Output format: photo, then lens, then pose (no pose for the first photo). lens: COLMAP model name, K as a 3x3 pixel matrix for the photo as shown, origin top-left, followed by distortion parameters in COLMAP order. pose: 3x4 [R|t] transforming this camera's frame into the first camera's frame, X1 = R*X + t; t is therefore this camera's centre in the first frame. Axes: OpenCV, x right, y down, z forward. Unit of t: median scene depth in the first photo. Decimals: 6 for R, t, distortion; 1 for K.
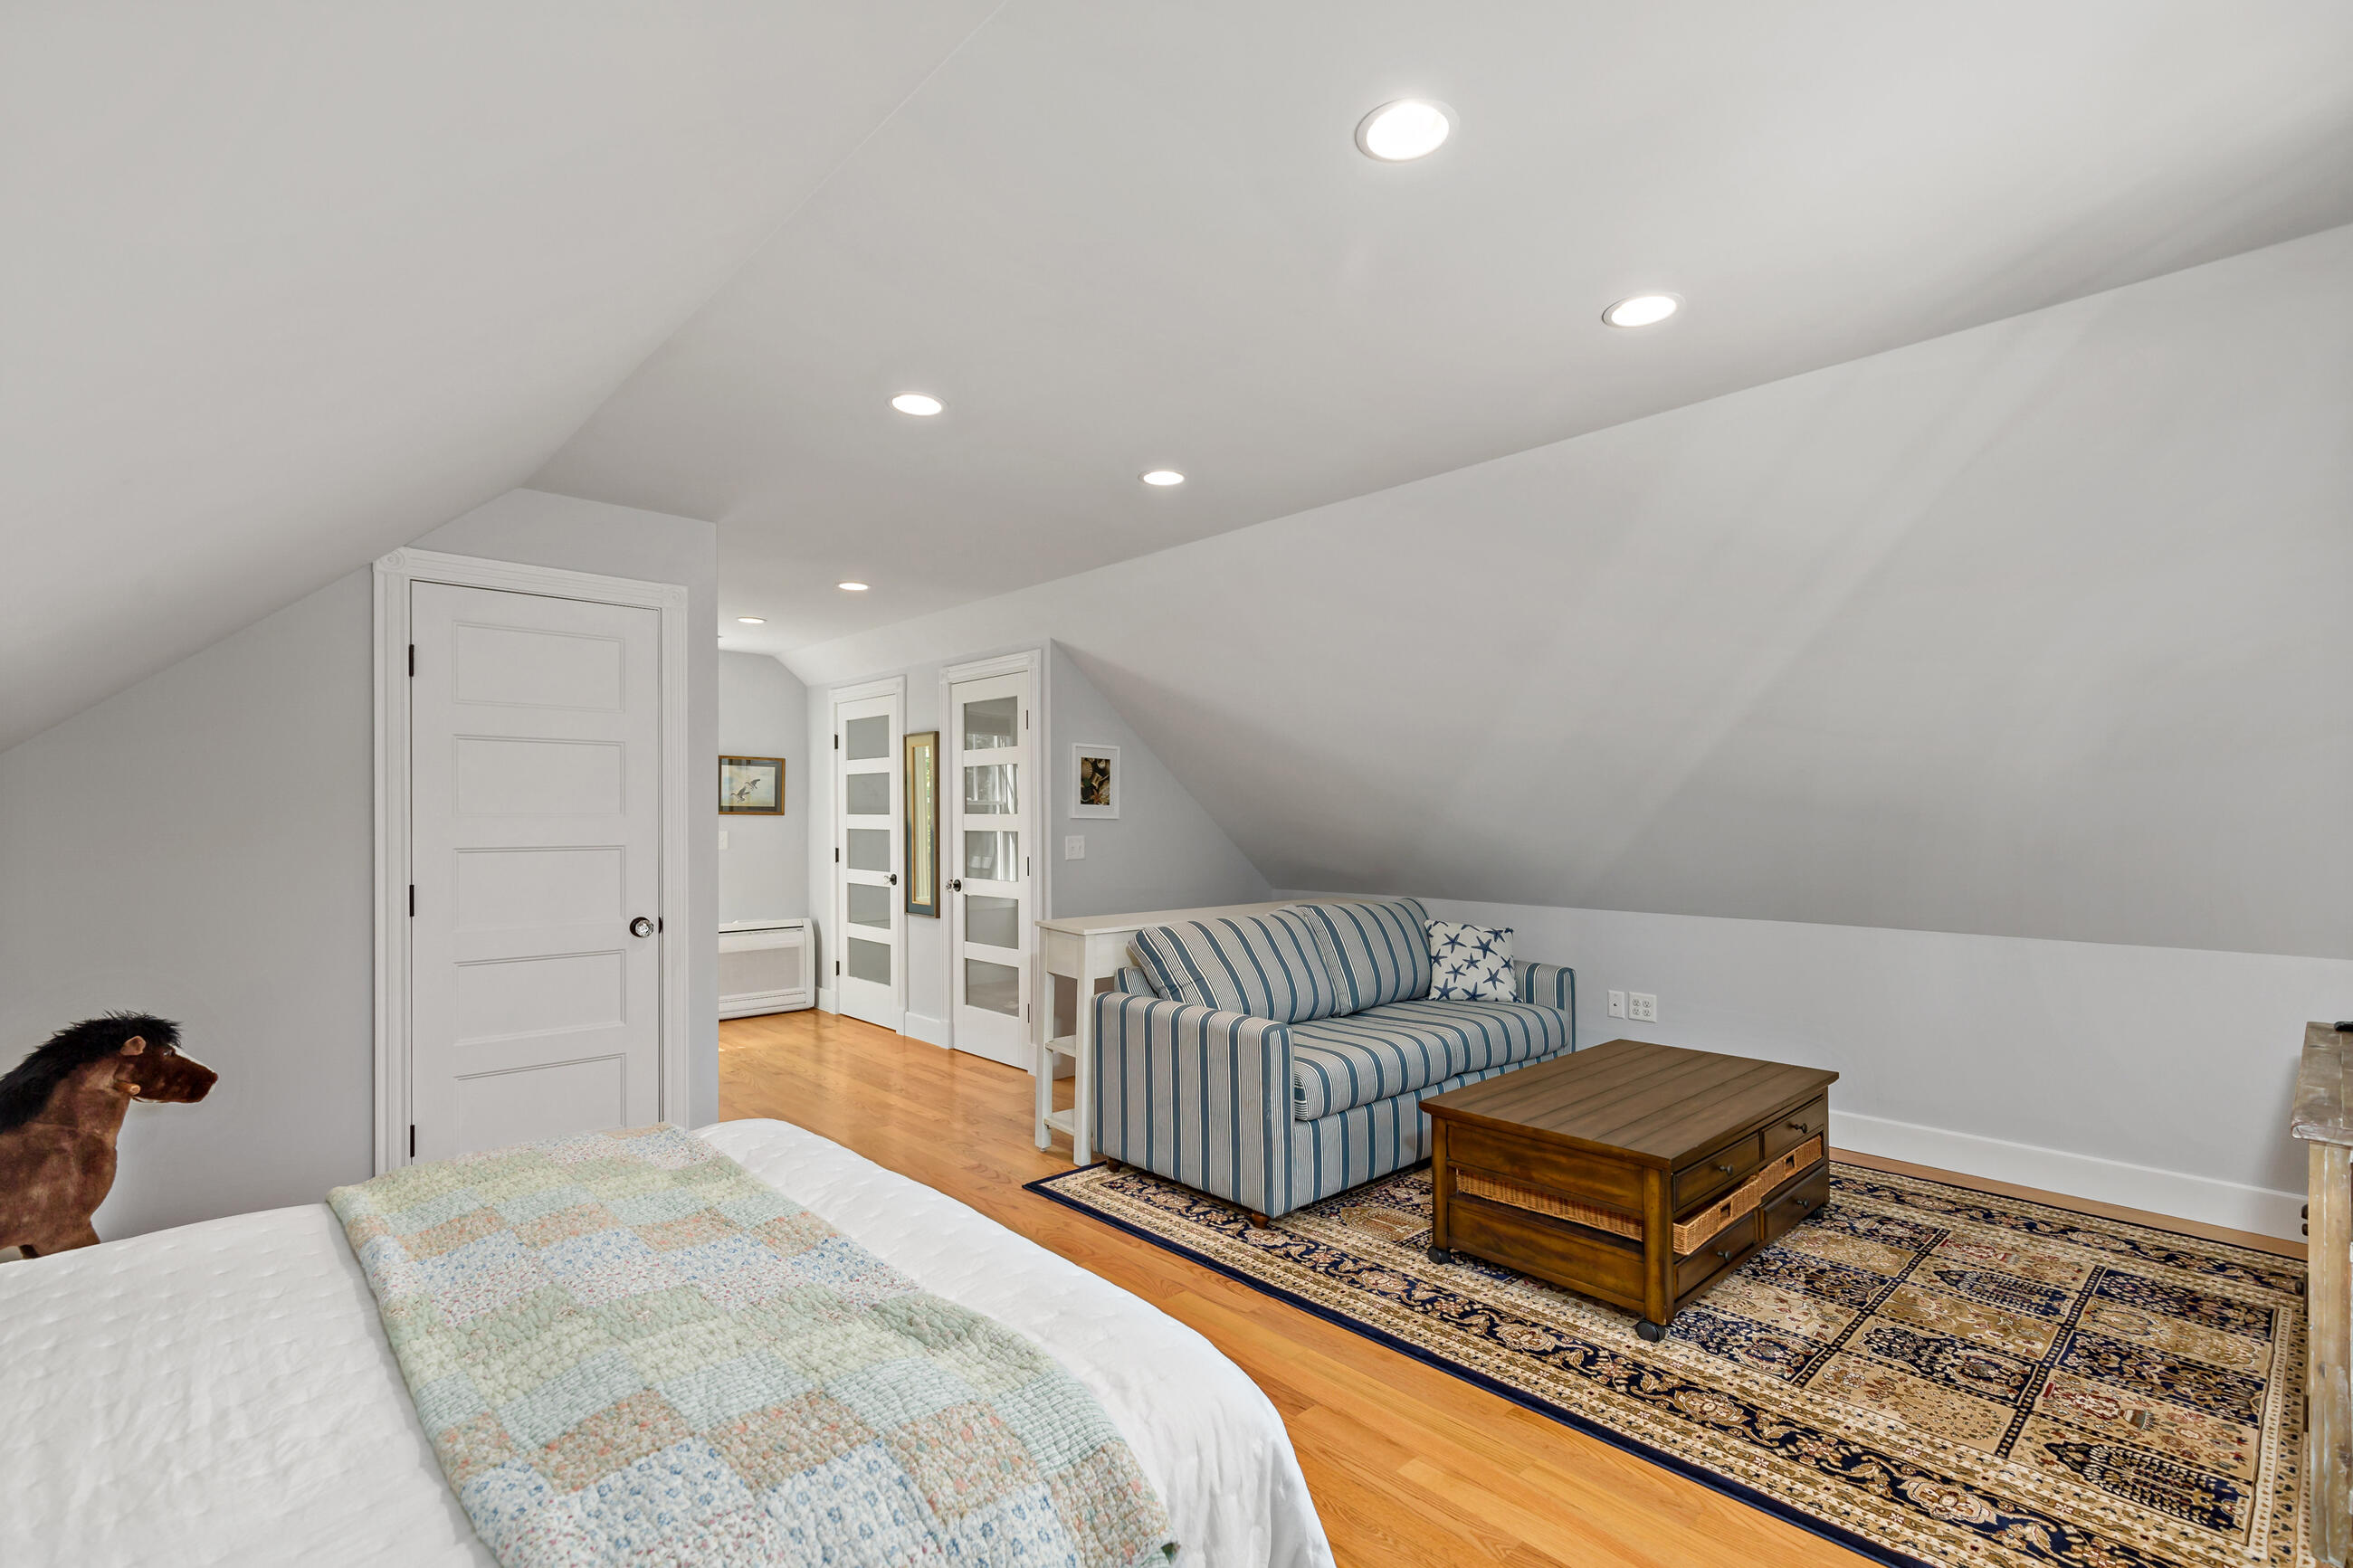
lens RADIAL K [[1074.7, 0, 1184.9], [0, 1074.7, 808.3], [0, 0, 1]] dist [0.010033, -0.002424]
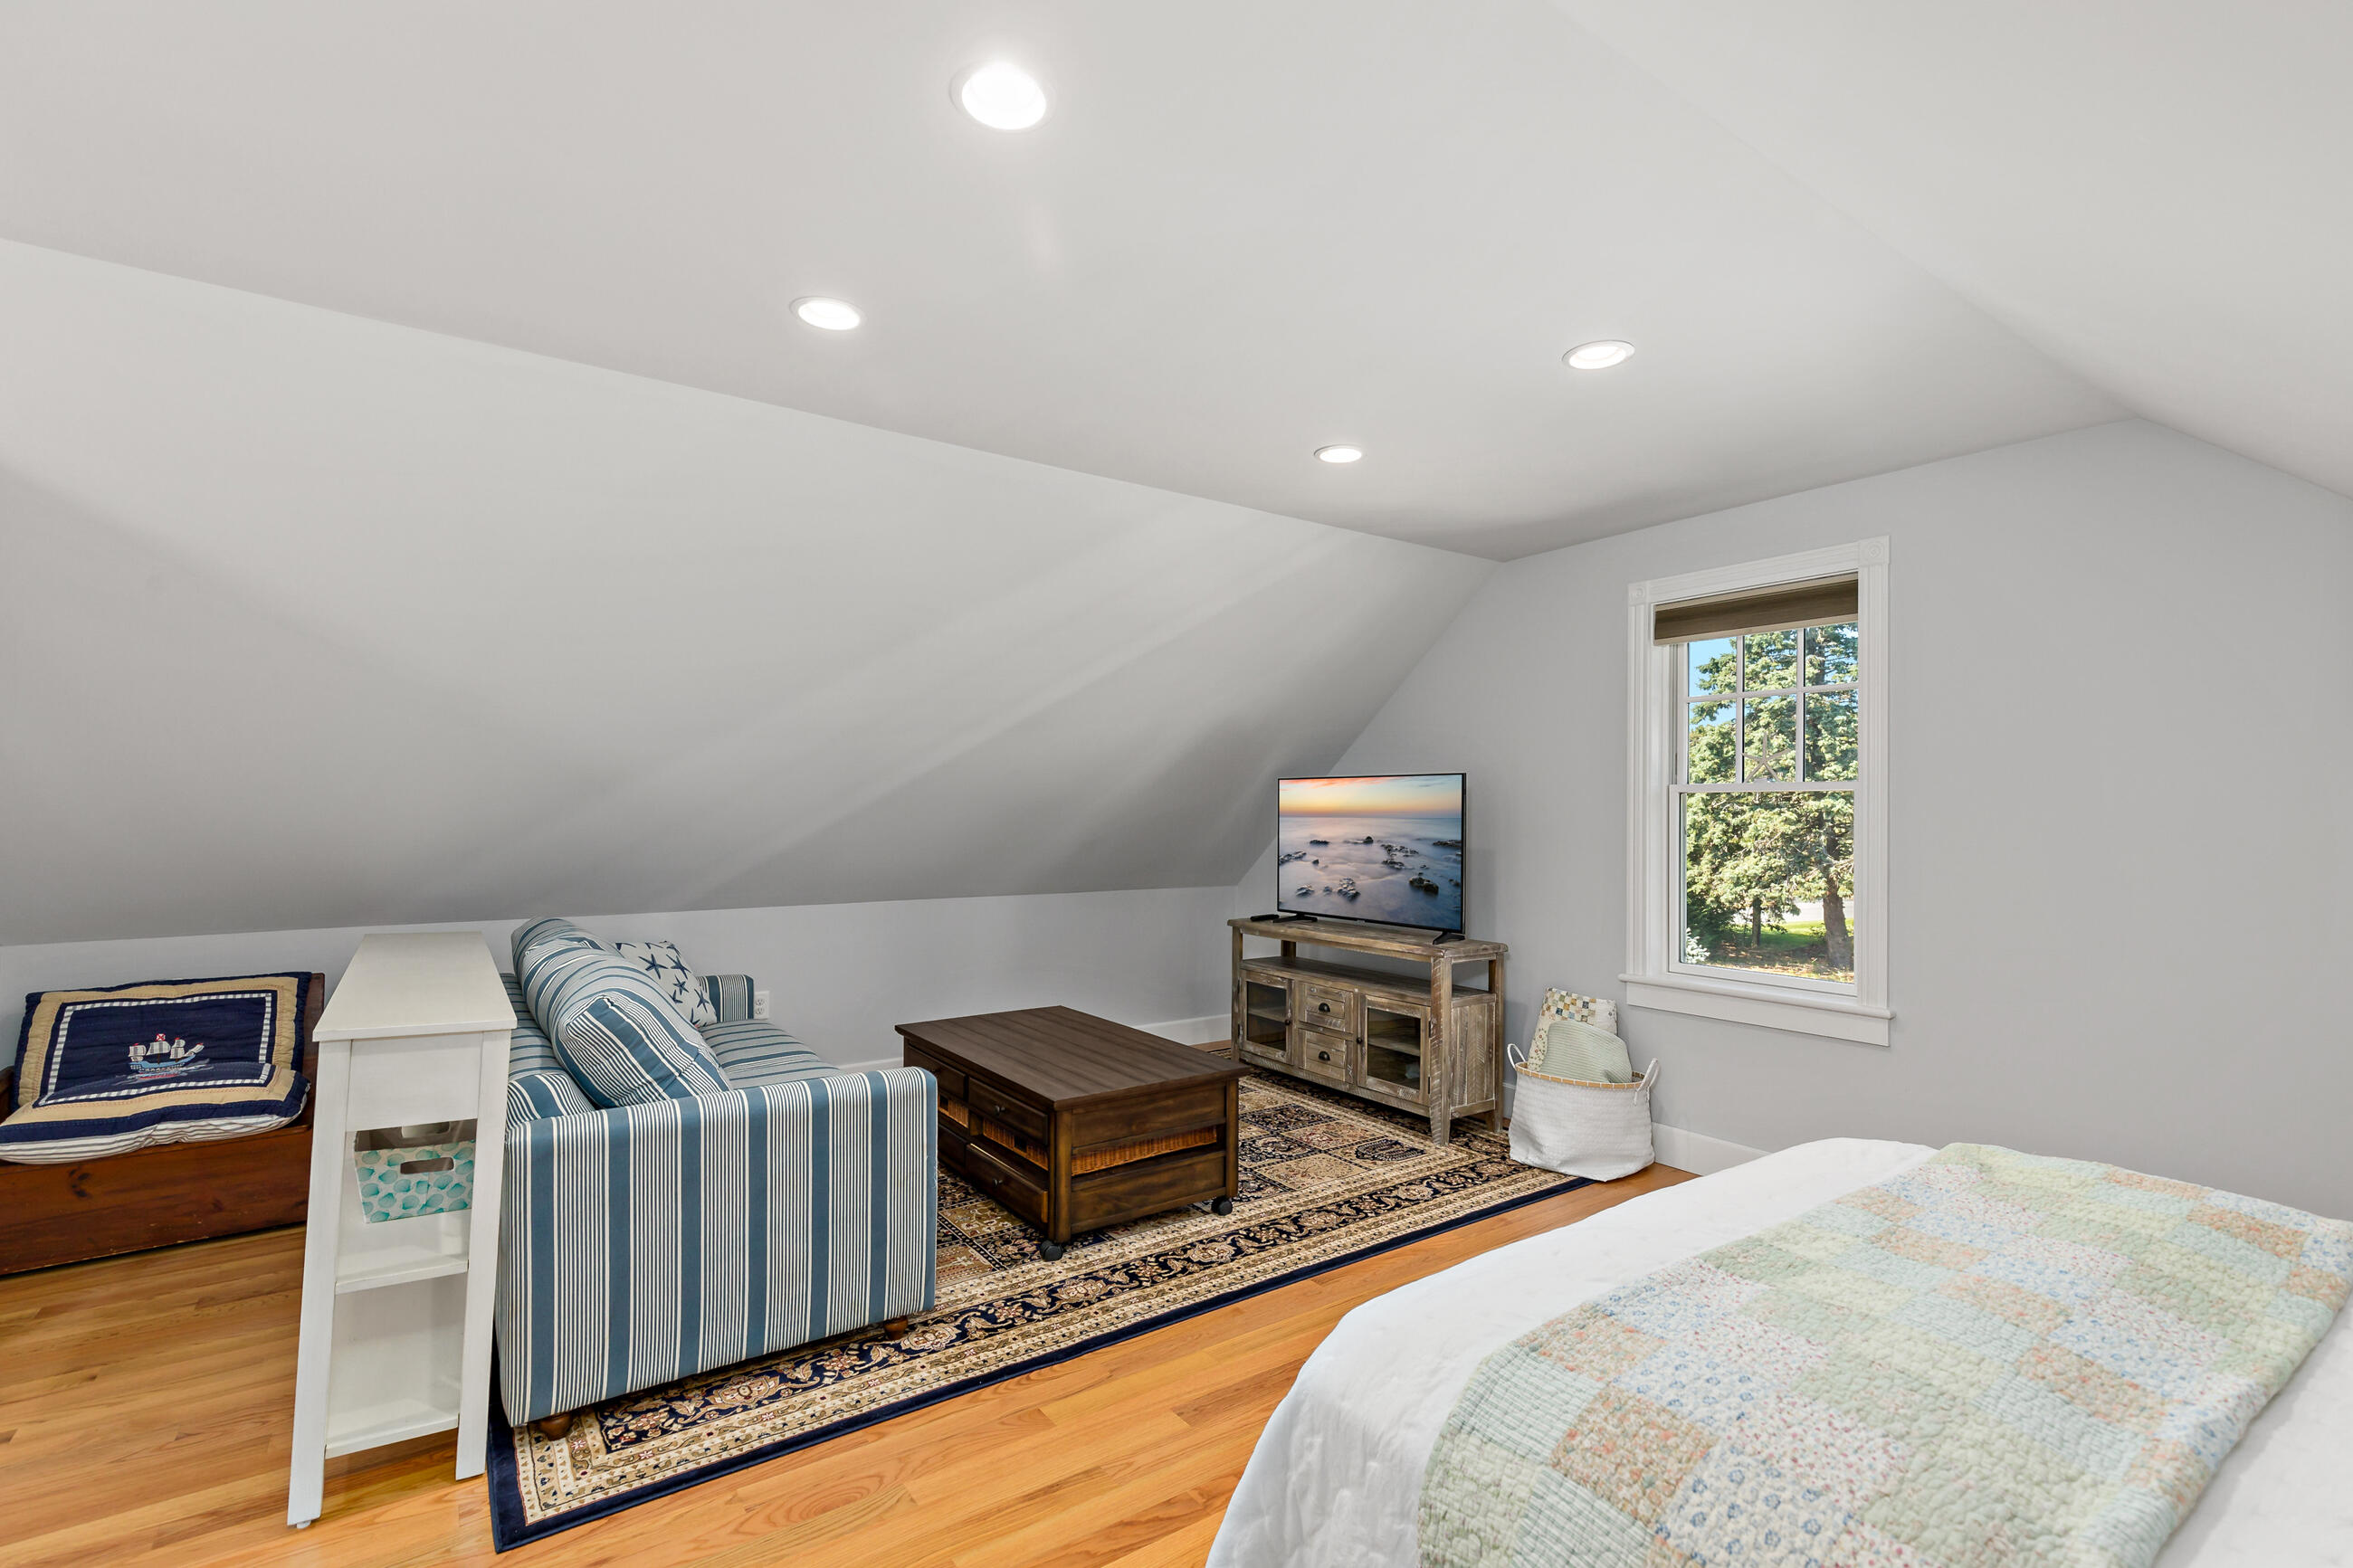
lens RADIAL K [[1074.7, 0, 1185.4], [0, 1074.7, 785.7], [0, 0, 1]] dist [0.010033, -0.002424]
pose [[0.122780, 0.023693, 0.992151, -0.859300], [-0.016735, 0.999622, -0.021800, 0.005212], [-0.992293, -0.013927, 0.123130, 0.878216]]
